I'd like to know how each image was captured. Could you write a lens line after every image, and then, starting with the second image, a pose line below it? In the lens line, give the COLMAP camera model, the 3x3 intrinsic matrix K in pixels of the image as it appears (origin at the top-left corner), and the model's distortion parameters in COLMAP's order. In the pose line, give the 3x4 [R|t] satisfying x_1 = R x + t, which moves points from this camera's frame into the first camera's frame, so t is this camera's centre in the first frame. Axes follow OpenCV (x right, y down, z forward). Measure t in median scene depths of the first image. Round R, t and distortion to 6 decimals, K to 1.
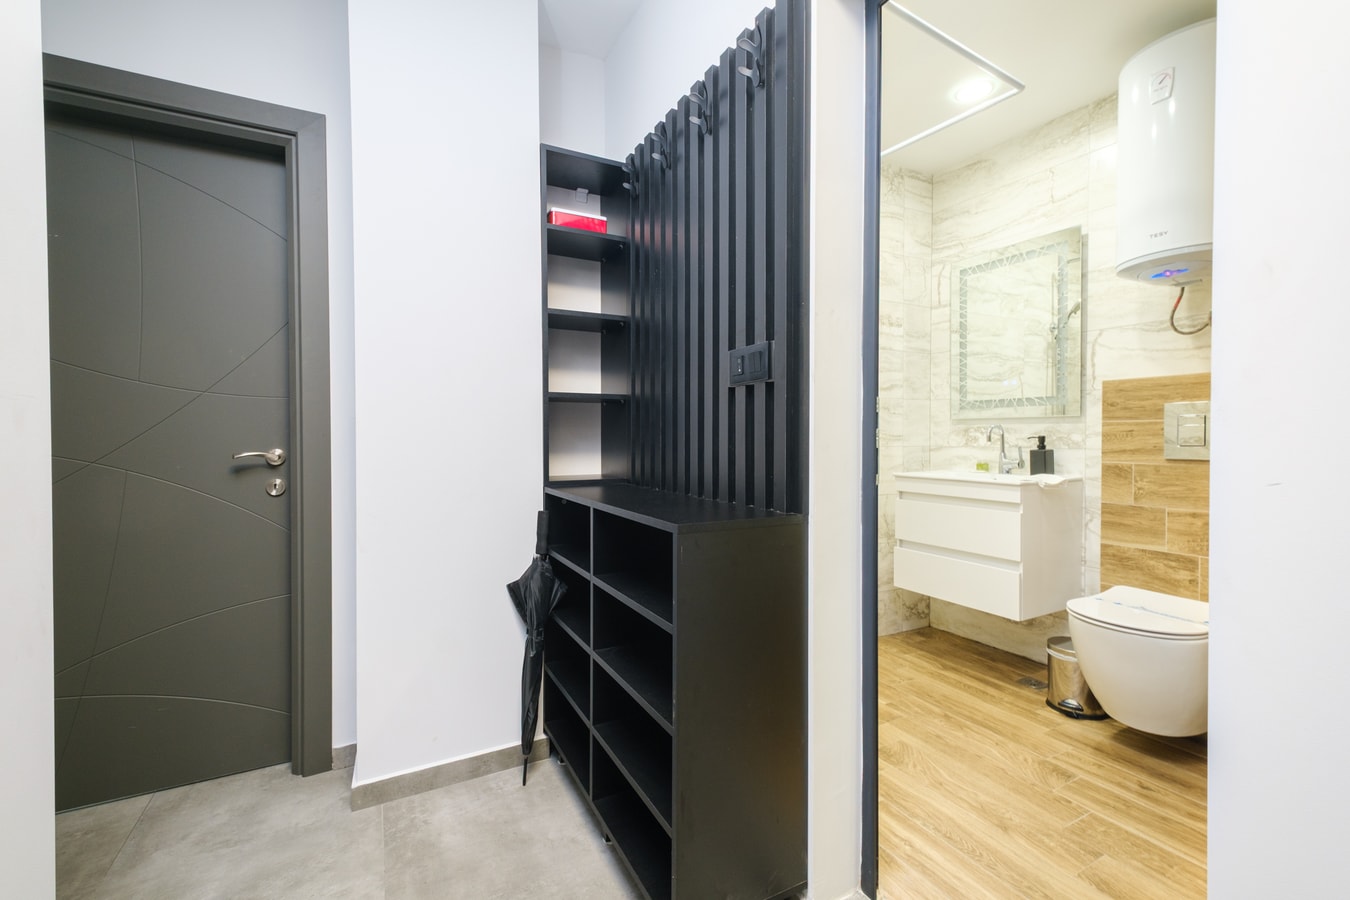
lens RADIAL K [[581.3, 0, 667.6], [0, 581.3, 445.0], [0, 0, 1]] dist [0.014777, -0.003347]
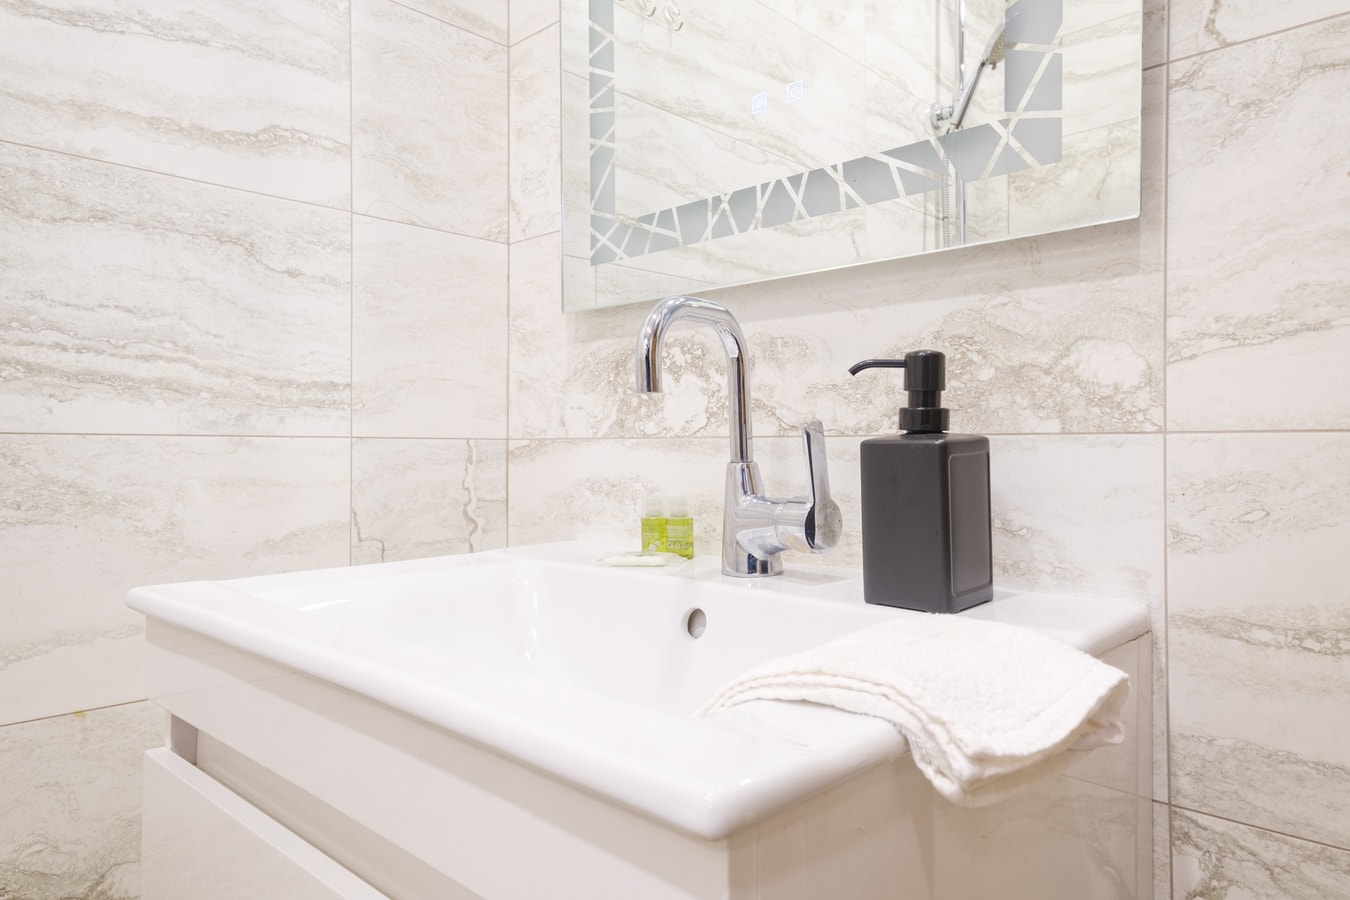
lens RADIAL K [[891.9, 0, 676.8], [0, 891.9, 448.4], [0, 0, 1]] dist [0.030050, 0.002446]
pose [[0.949750, 0.004599, 0.312974, 0.475988], [0.000742, 0.999856, -0.016943, 0.014157], [-0.313007, 0.016324, 0.949610, 0.752467]]
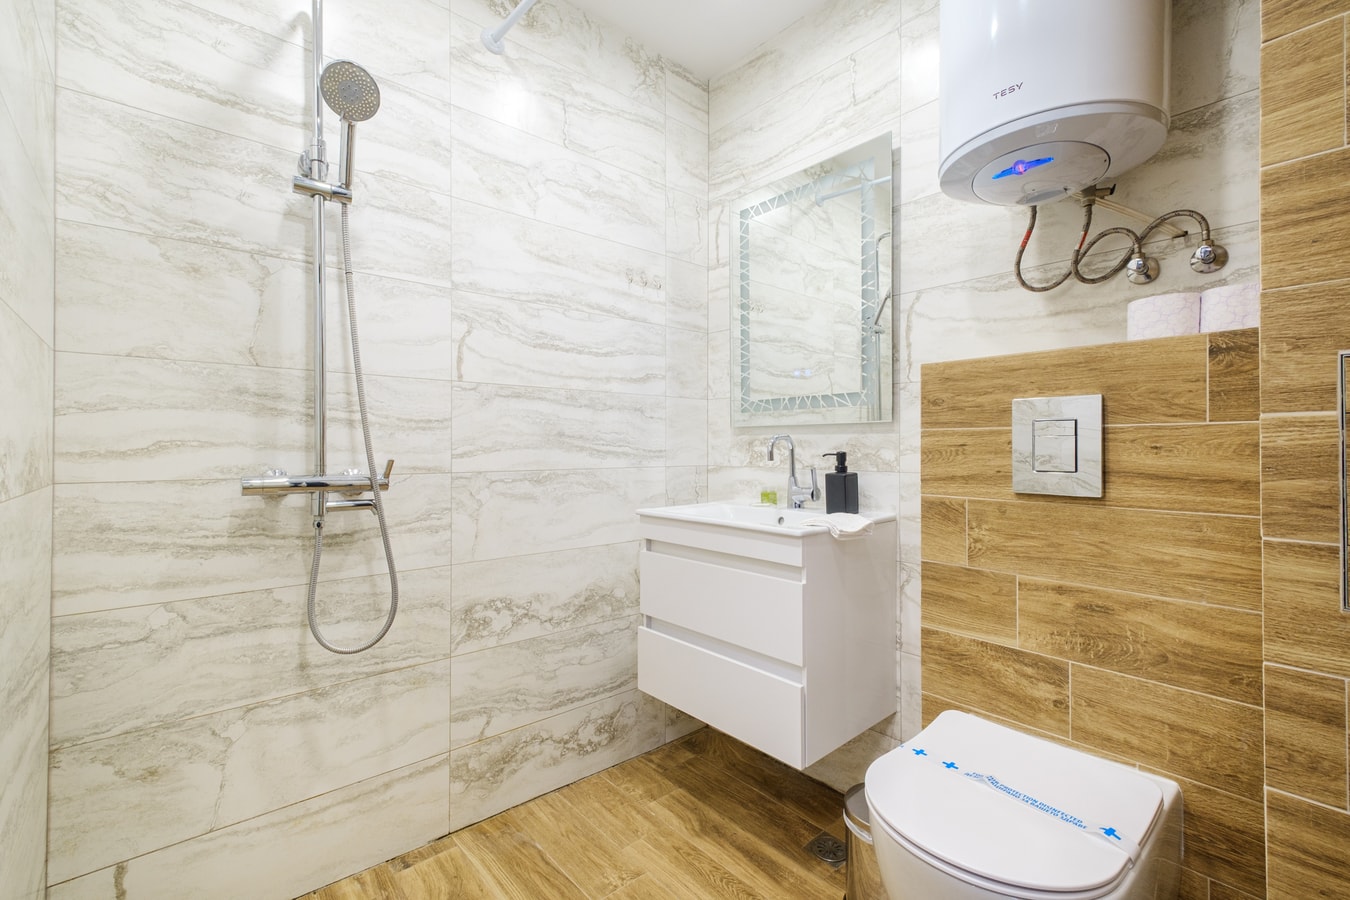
lens RADIAL K [[581.3, 0, 668.0], [0, 581.3, 447.6], [0, 0, 1]] dist [0.014777, -0.003347]
pose [[0.973743, 0.001582, 0.227645, 0.290075], [0.001964, 0.999880, -0.015350, -0.010519], [-0.227642, 0.015394, 0.973623, 0.392554]]
